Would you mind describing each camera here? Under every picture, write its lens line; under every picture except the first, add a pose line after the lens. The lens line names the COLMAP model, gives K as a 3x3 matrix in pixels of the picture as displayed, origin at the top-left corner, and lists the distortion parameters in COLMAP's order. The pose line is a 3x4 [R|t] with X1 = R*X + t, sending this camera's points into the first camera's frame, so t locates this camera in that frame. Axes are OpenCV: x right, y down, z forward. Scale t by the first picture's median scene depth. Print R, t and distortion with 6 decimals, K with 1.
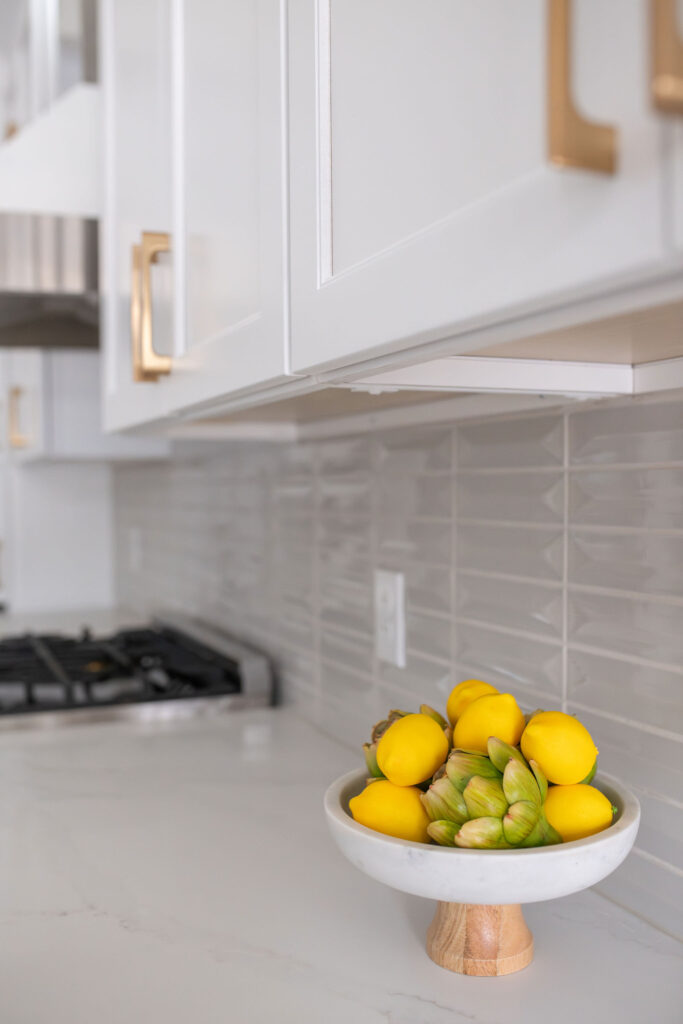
lens RADIAL K [[987.5, 0, 340.8], [0, 987.5, 510.9], [0, 0, 1]] dist [-0.026543, 0.000000]
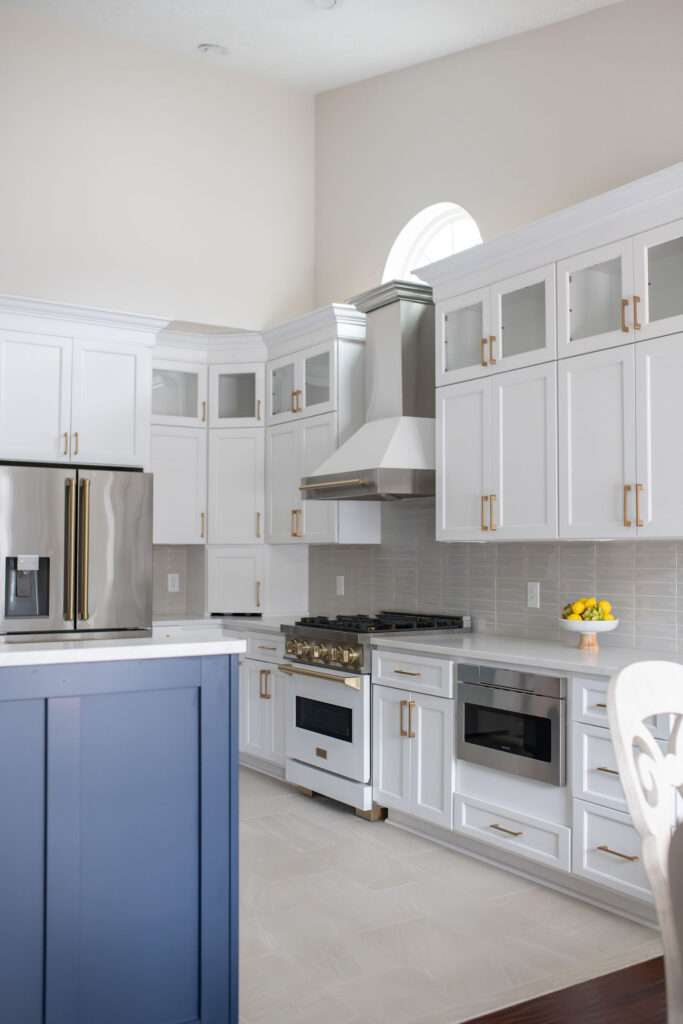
lens RADIAL K [[987.5, 0, 336.2], [0, 987.5, 510.1], [0, 0, 1]] dist [-0.026543, 0.000000]
pose [[0.986342, 0.017250, 0.163806, -2.096225], [-0.005420, 0.997361, -0.072392, 0.106205], [-0.164622, 0.070516, 0.983833, -4.063510]]
